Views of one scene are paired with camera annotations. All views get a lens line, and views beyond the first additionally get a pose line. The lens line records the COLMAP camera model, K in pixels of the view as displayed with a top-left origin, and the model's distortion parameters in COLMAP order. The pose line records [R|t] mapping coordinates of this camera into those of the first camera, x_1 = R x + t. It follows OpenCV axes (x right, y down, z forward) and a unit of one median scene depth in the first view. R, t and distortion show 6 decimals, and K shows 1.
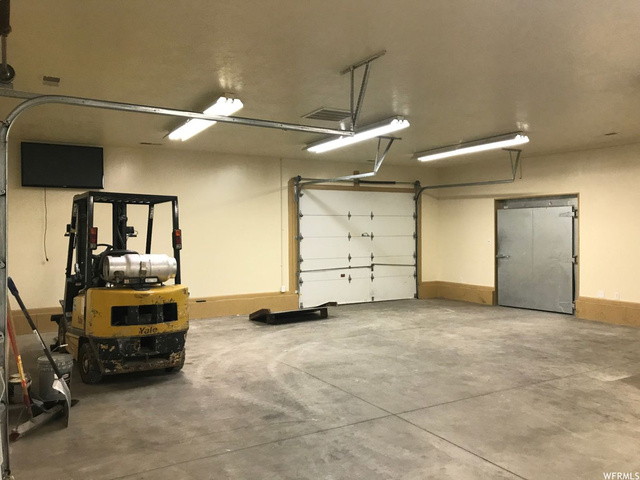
lens RADIAL K [[532.1, 0, 312.0], [0, 532.1, 238.7], [0, 0, 1]] dist [0.095946, -0.110436]
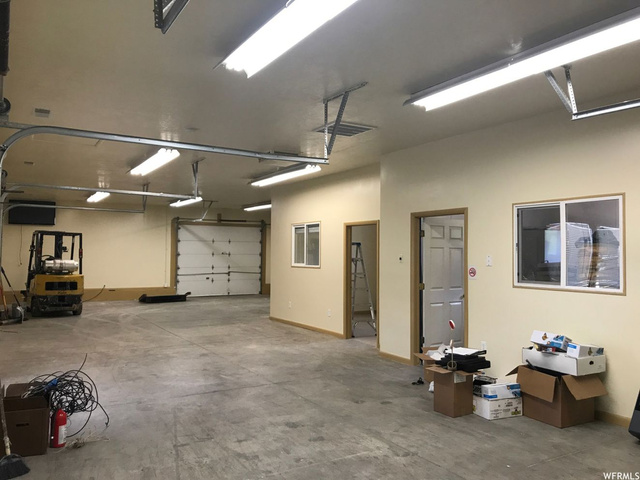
lens RADIAL K [[523.0, 0, 320.8], [0, 523.0, 227.9], [0, 0, 1]] dist [0.003679, 0.003398]
pose [[0.998786, 0.017995, 0.045859, 0.353341], [-0.015291, 0.998161, -0.058655, 0.005217], [-0.046830, 0.057883, 0.997224, -0.659009]]
